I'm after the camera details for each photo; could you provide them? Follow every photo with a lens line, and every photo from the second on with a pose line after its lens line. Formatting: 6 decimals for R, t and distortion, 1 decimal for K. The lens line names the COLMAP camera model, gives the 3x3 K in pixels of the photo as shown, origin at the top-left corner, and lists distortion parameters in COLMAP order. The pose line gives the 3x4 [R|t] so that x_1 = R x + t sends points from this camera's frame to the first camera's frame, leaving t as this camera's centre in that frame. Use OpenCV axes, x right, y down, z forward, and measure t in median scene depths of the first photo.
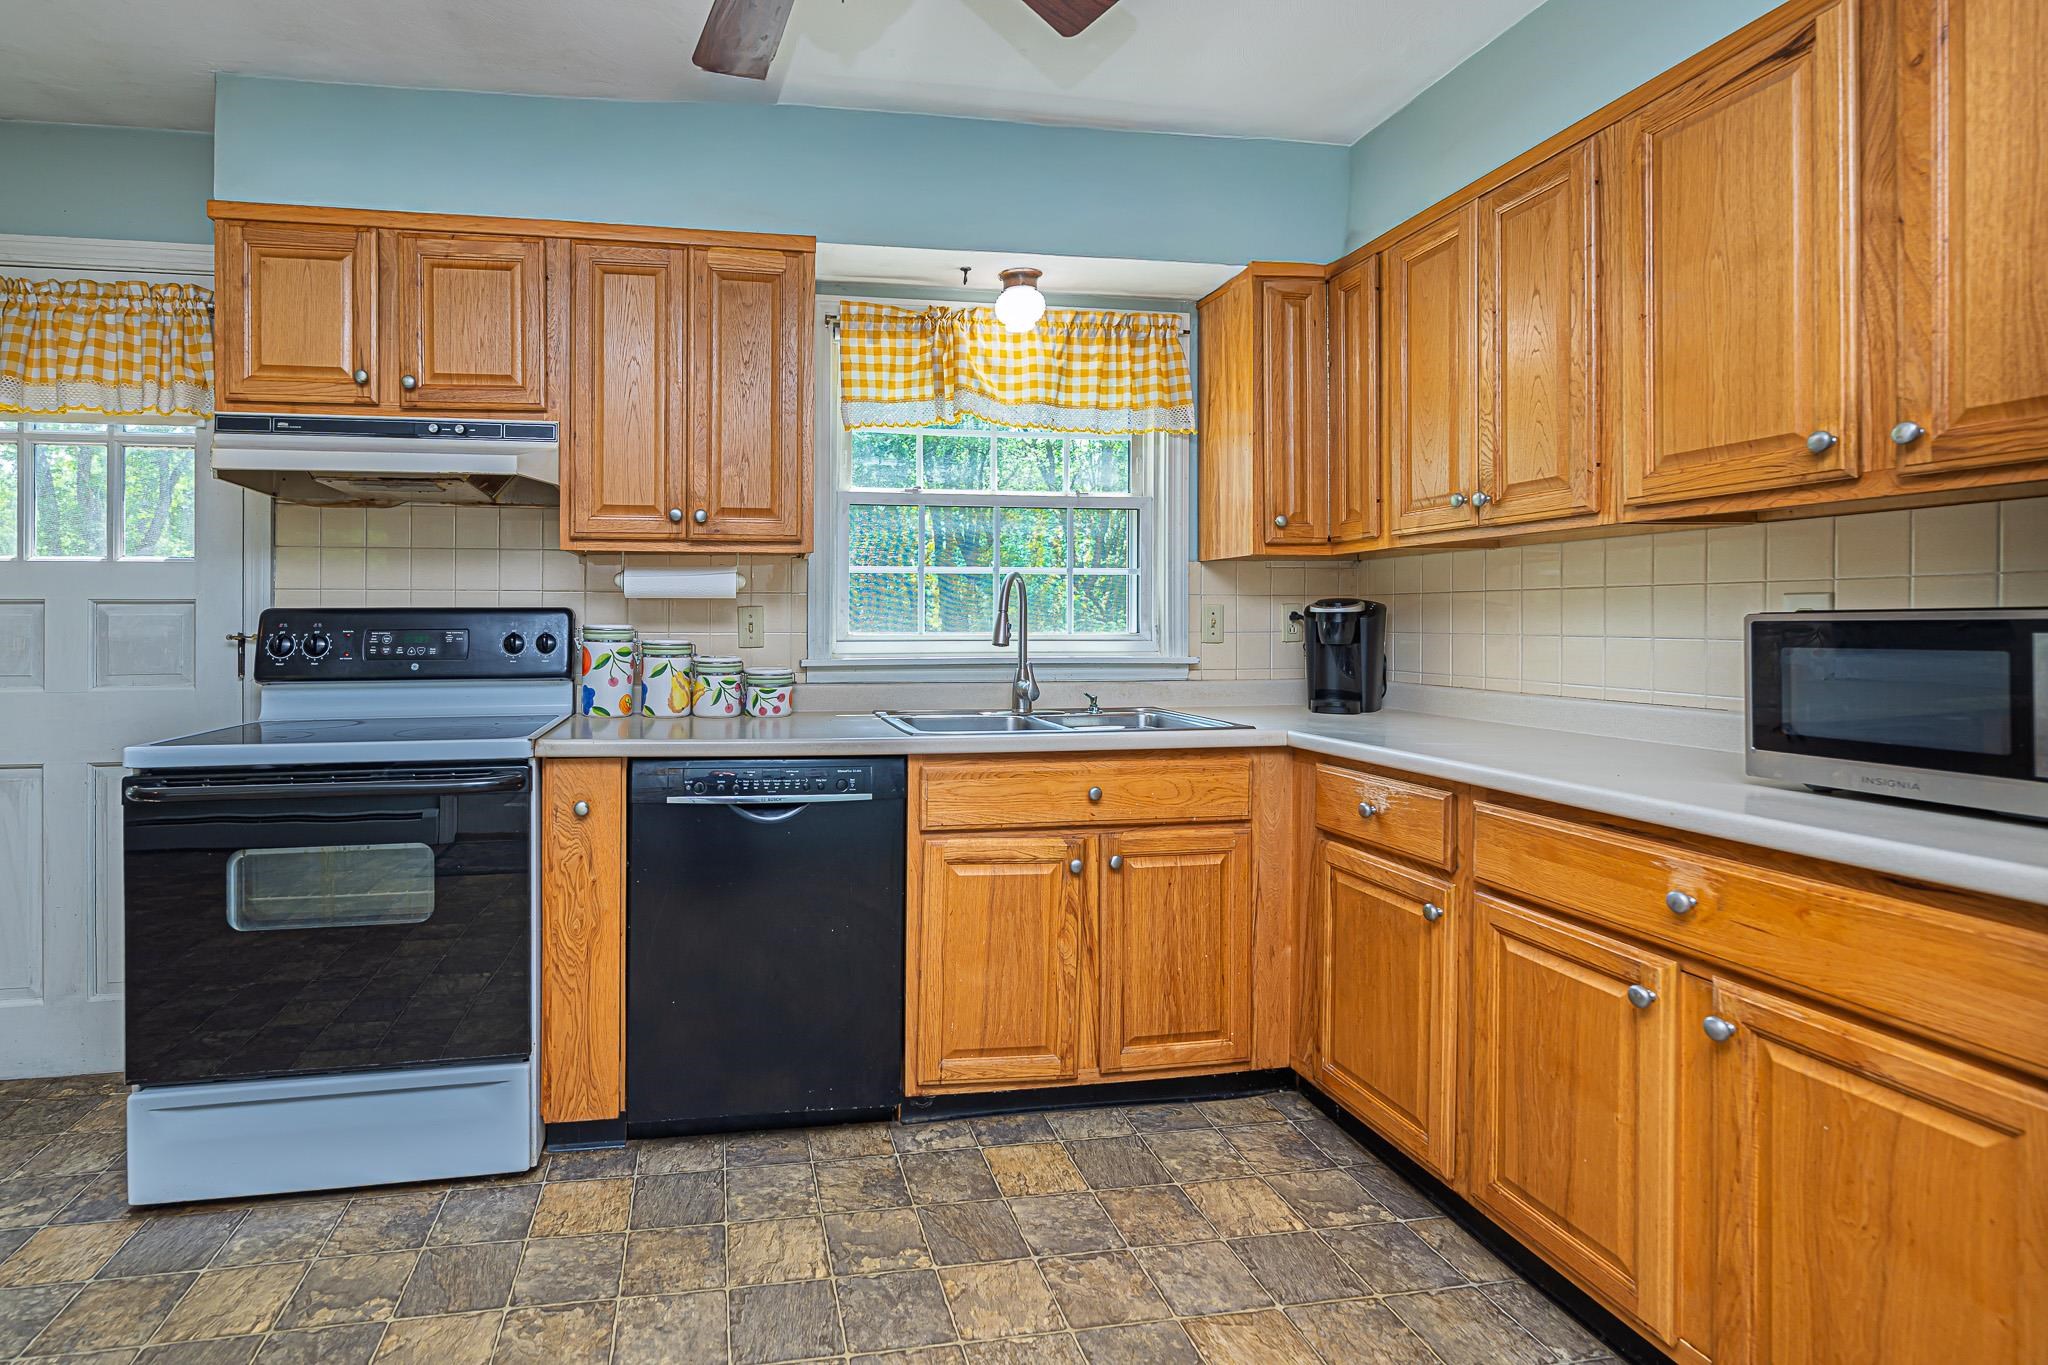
lens RADIAL K [[974.4, 0, 868.4], [0, 974.4, 621.7], [0, 0, 1]] dist [-0.002144, -0.000021]
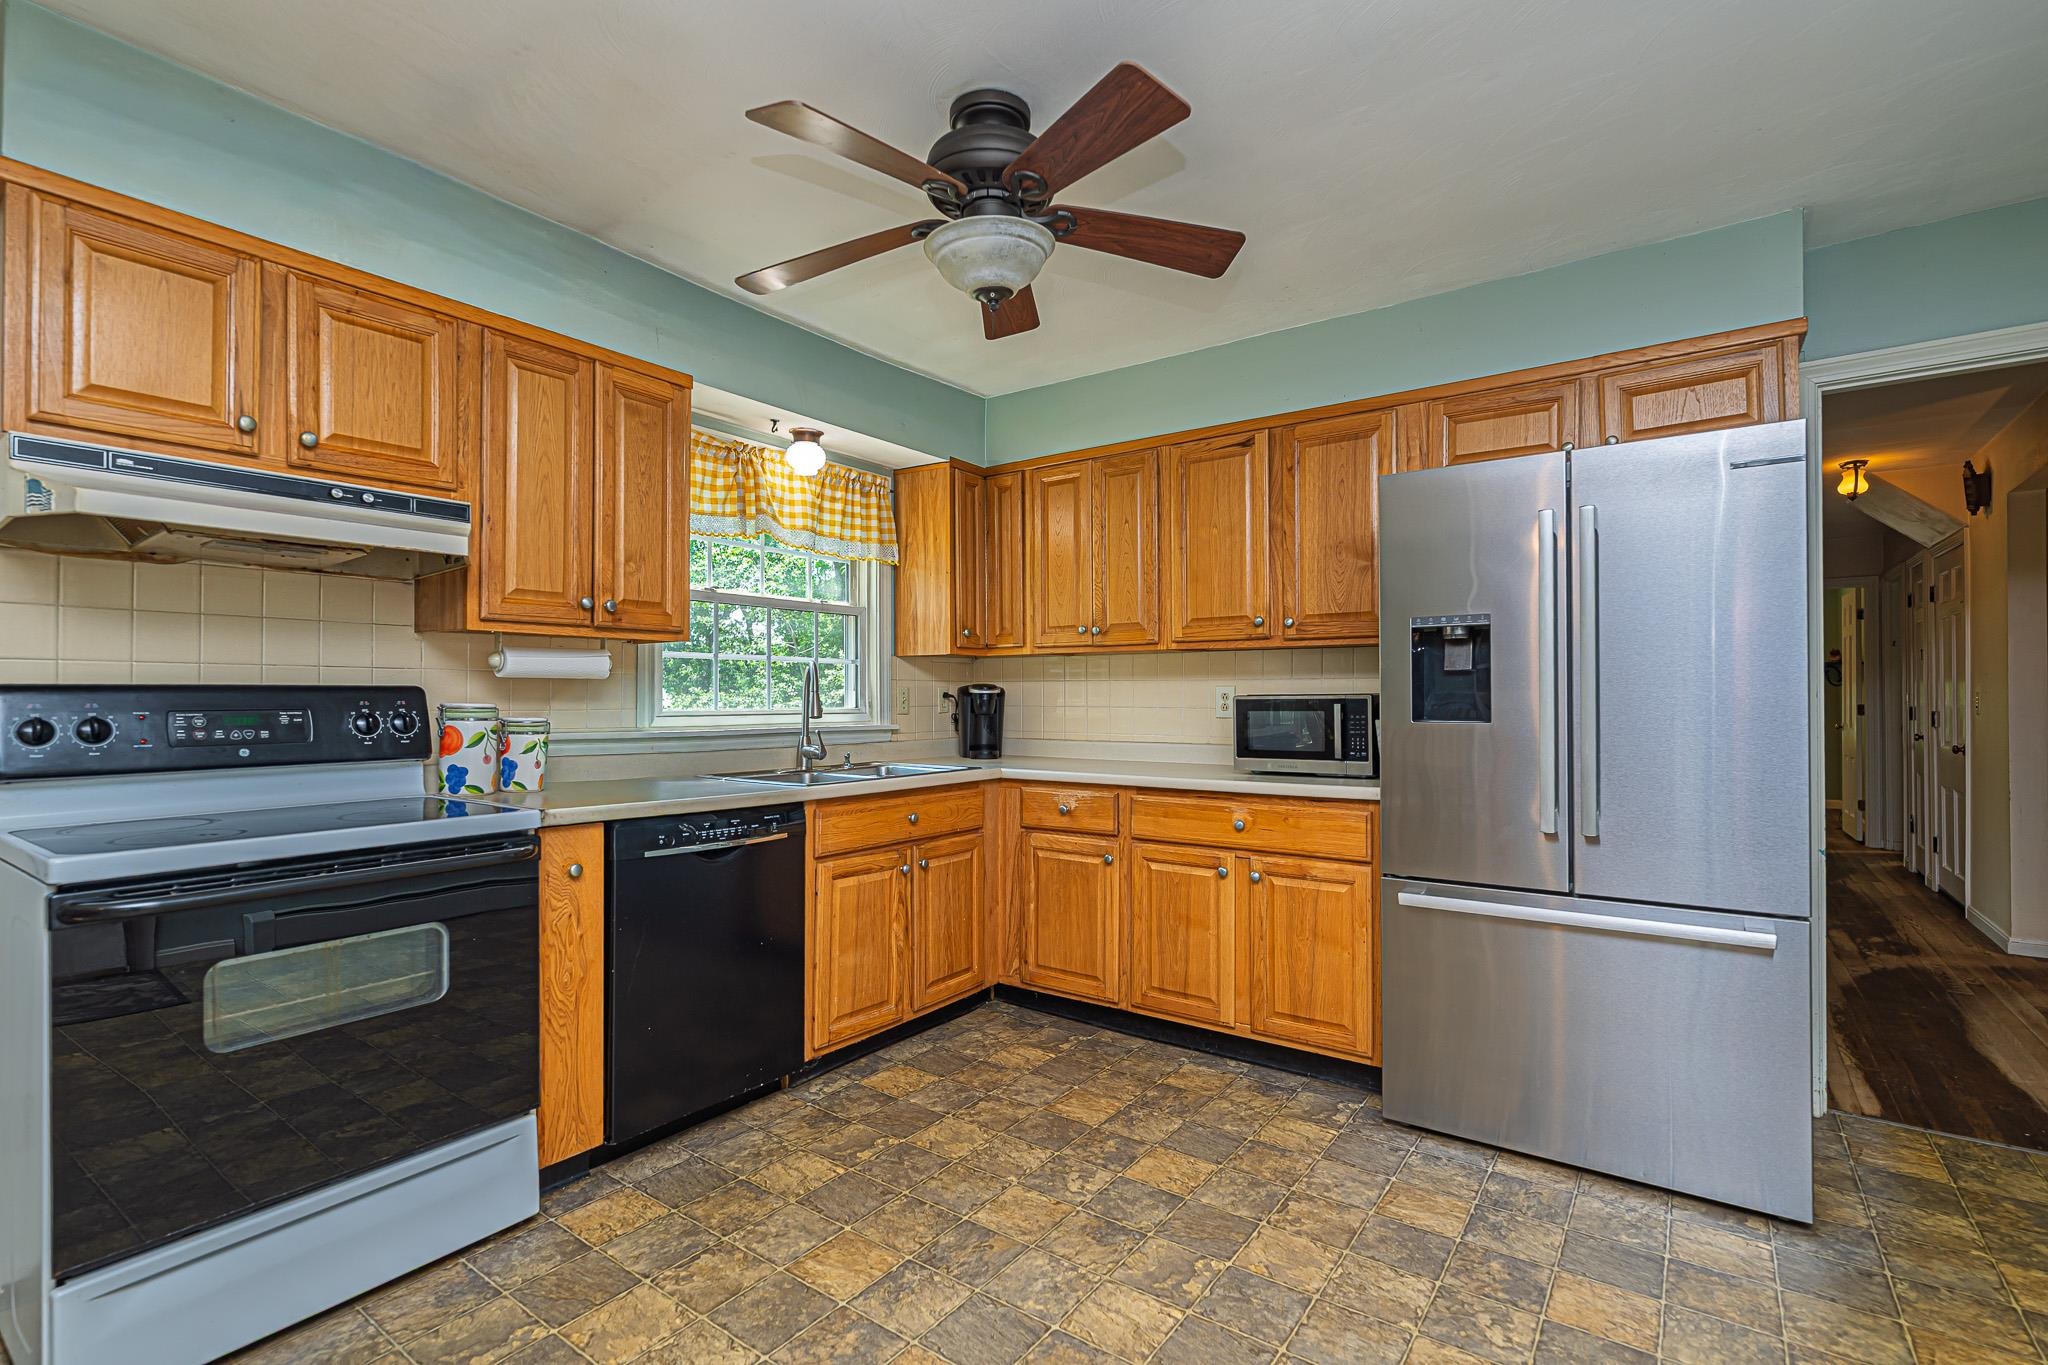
lens RADIAL K [[940.7, 0, 1029.3], [0, 940.7, 689.0], [0, 0, 1]] dist [-0.009764, -0.000110]
pose [[0.696716, 0.006003, 0.717322, -0.628599], [0.000727, 0.999959, -0.009074, -0.002870], [-0.717346, 0.006843, 0.696683, -0.096573]]
